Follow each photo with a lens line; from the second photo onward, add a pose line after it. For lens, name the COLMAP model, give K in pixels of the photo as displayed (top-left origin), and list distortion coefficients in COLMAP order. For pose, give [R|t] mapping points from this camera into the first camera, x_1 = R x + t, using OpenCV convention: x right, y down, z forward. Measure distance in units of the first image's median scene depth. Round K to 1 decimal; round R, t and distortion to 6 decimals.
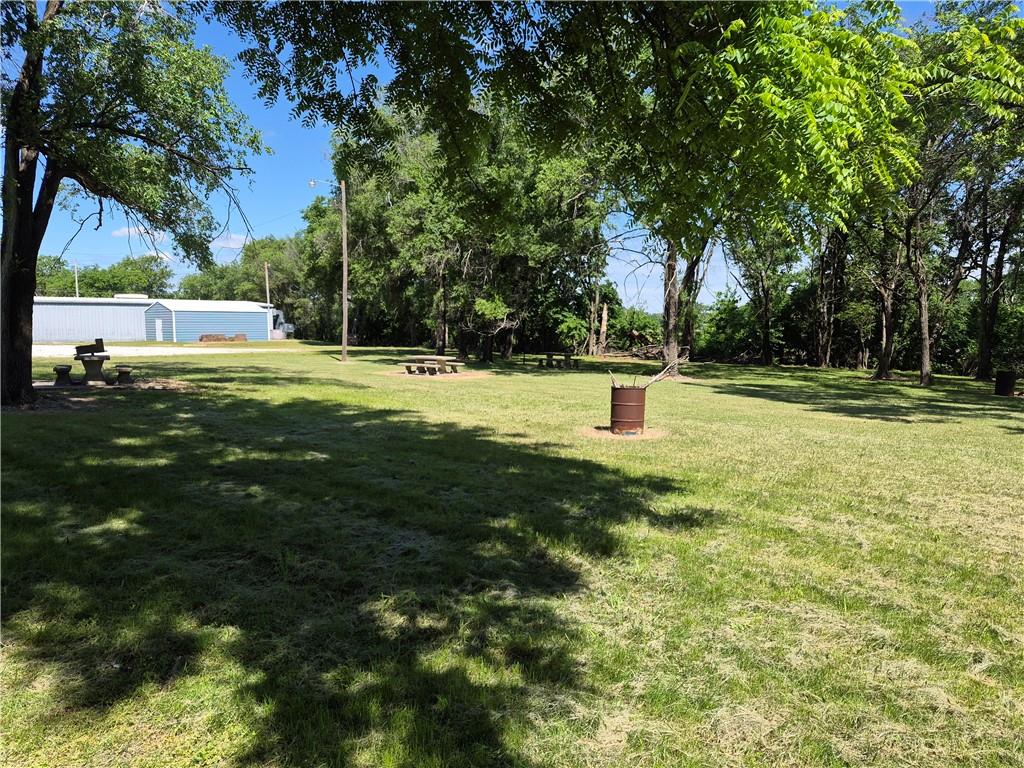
lens RADIAL K [[707.9, 0, 512.0], [0, 707.9, 384.0], [0, 0, 1]] dist [0.001874, 0.000797]
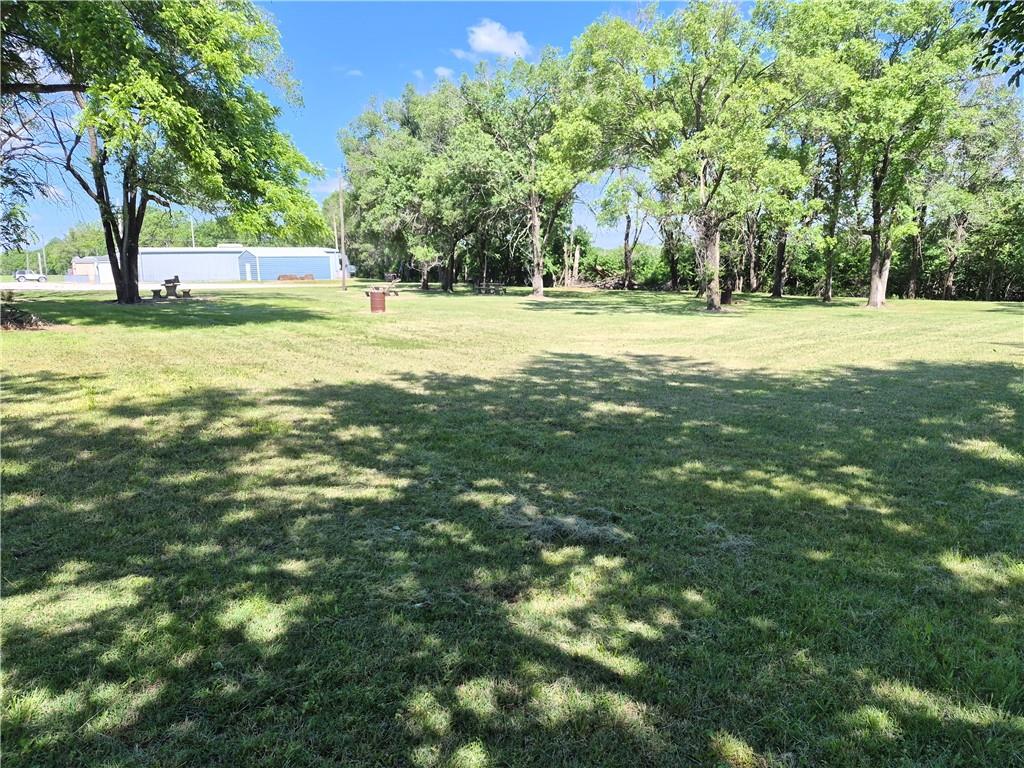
lens RADIAL K [[707.9, 0, 512.0], [0, 707.9, 384.0], [0, 0, 1]] dist [0.001874, 0.000797]
pose [[0.988080, 0.009490, -0.153647, 0.210674], [0.003599, 0.996401, 0.084688, 0.023915], [0.153898, -0.084231, 0.984490, -0.261936]]
